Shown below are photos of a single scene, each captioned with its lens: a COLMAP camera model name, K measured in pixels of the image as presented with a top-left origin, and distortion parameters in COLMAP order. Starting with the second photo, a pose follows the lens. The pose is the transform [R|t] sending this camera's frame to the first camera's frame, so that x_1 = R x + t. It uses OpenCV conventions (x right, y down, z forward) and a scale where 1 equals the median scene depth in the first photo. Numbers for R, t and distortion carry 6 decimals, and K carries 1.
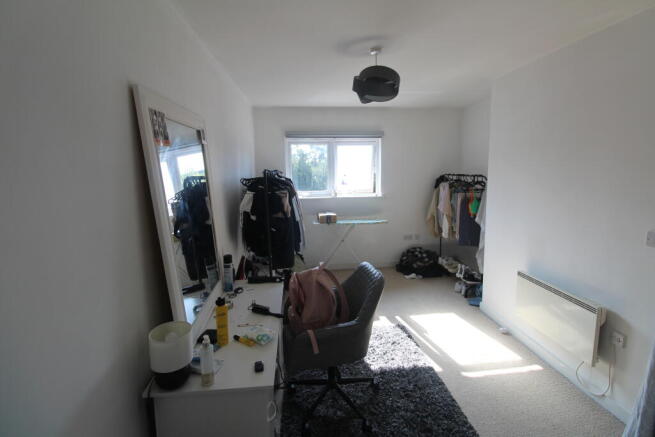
lens RADIAL K [[304.6, 0, 331.0], [0, 304.6, 219.9], [0, 0, 1]] dist [-0.016908, -0.005973]
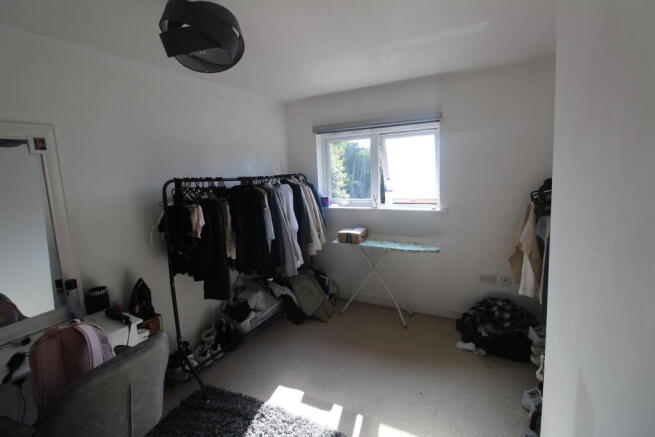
lens RADIAL K [[304.6, 0, 326.5], [0, 304.6, 215.1], [0, 0, 1]] dist [-0.016908, -0.005973]
pose [[0.823665, 0.060724, -0.563815, 0.341269], [-0.068370, 0.997631, 0.007567, -0.057026], [0.562939, 0.032315, 0.825866, 0.327491]]
